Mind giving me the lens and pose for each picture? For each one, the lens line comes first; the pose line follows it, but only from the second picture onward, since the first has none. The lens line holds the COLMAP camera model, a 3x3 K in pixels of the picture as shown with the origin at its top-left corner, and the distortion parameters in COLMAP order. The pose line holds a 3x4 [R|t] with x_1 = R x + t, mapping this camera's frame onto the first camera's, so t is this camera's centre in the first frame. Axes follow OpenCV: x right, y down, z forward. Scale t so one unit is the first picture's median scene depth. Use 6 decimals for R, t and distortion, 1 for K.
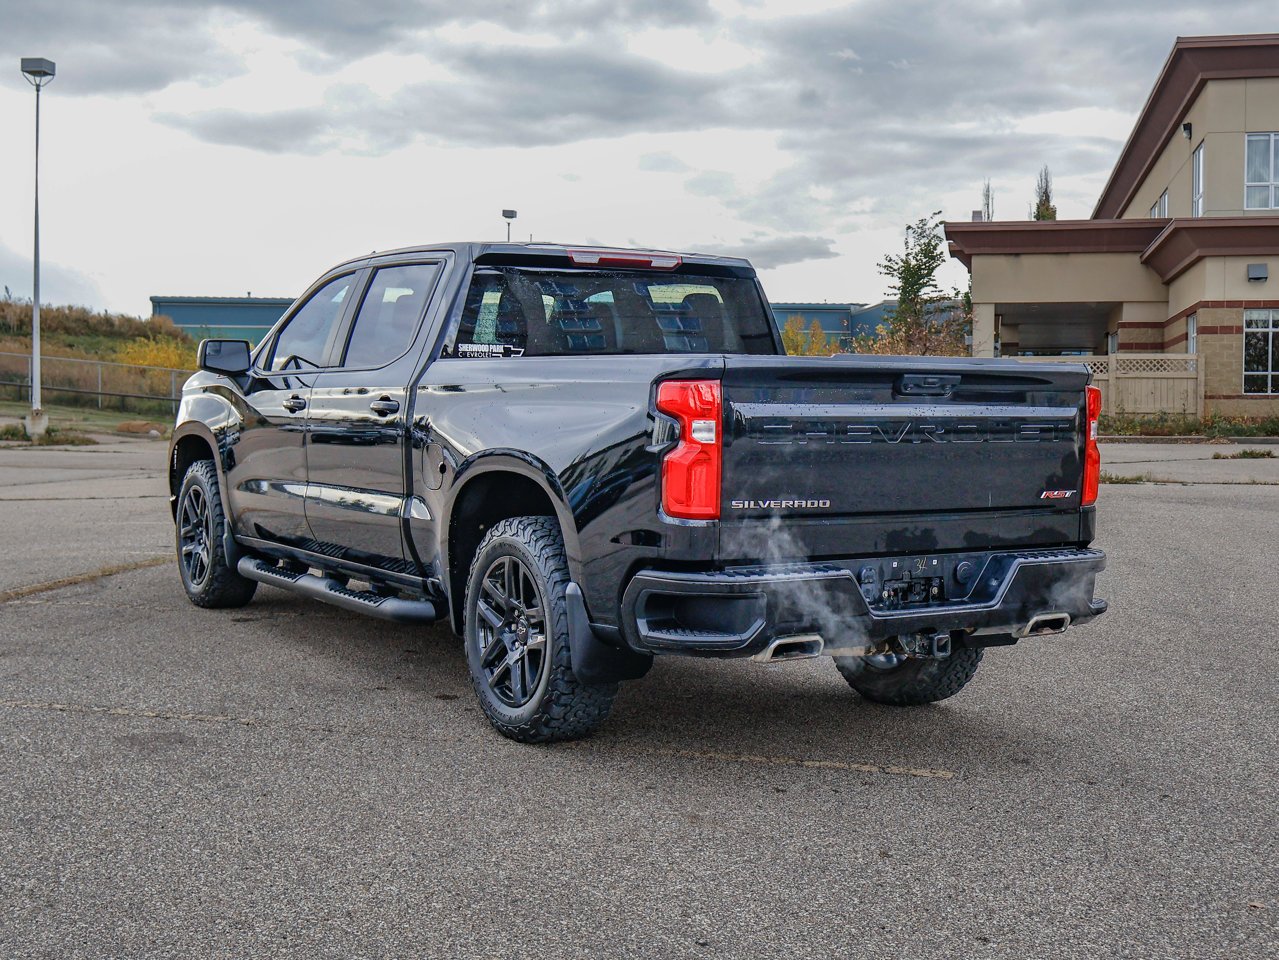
lens RADIAL K [[1706.2, 0, 639.5], [0, 1706.2, 480.0], [0, 0, 1]] dist [0.040631, 0.024820]
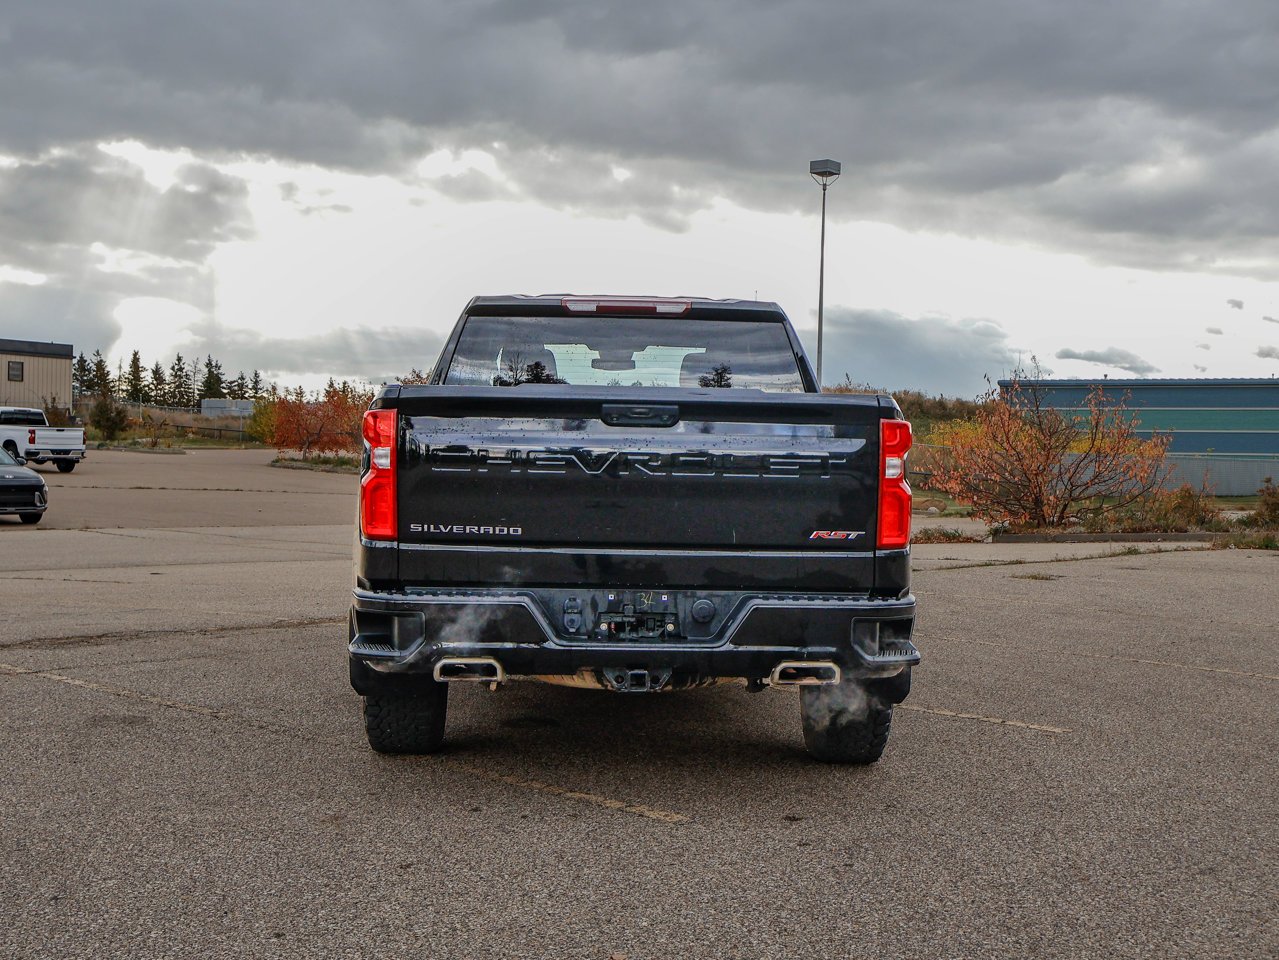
lens RADIAL K [[1727.1, 0, 639.5], [0, 1727.1, 480.0], [0, 0, 1]] dist [-0.104953, 0.049678]
pose [[0.865353, 0.010048, -0.501062, 0.642229], [-0.035050, 0.998564, -0.040508, 0.021106], [0.499936, 0.052617, 0.864463, 0.136192]]
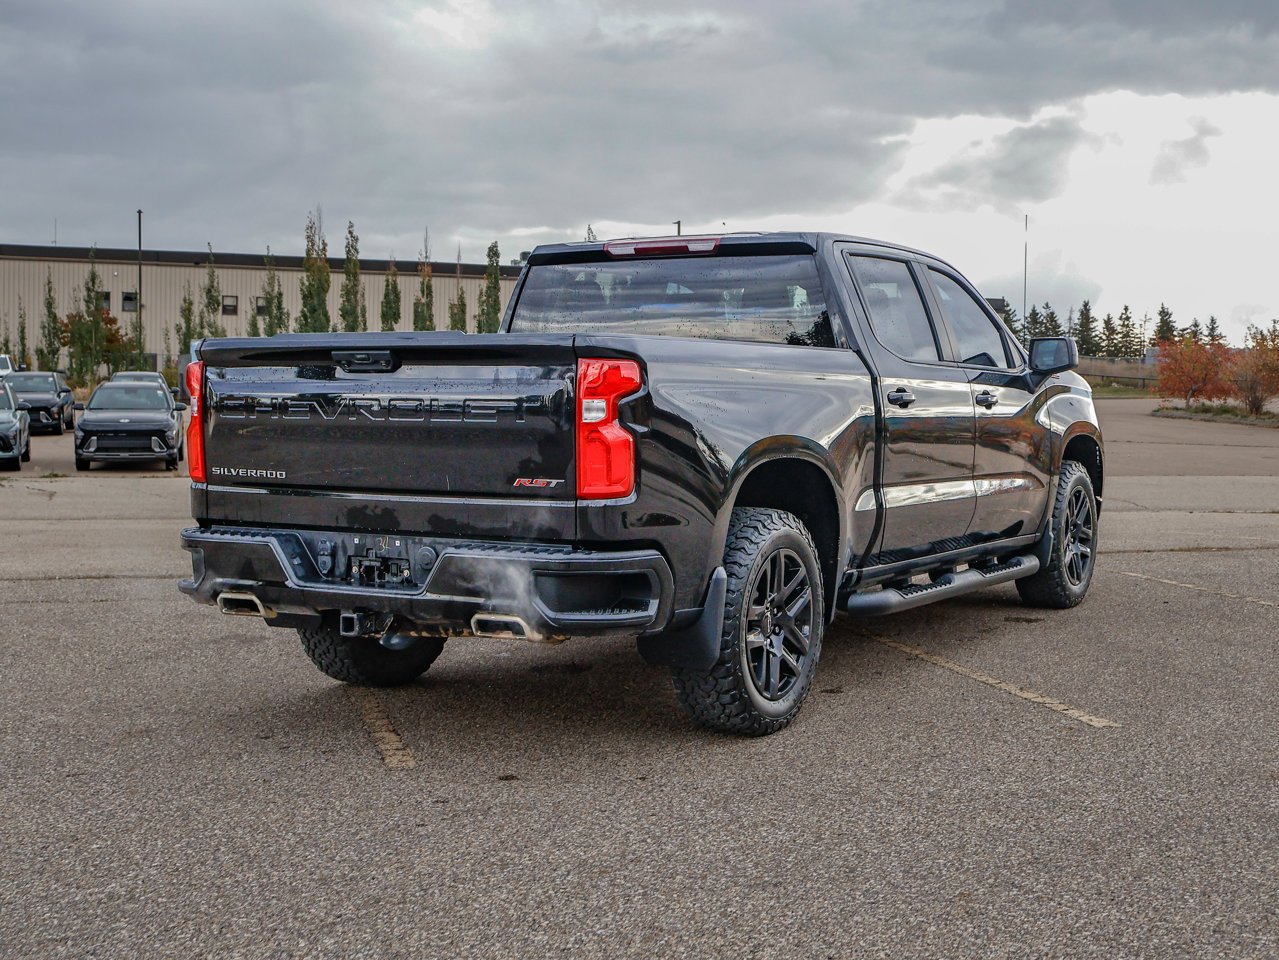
lens RADIAL K [[1706.2, 0, 639.5], [0, 1706.2, 480.0], [0, 0, 1]] dist [0.040631, 0.024820]
pose [[0.452073, 0.033670, -0.891345, 1.083478], [-0.048560, 0.998734, 0.013097, -0.007238], [0.890658, 0.037363, 0.453136, 0.669255]]
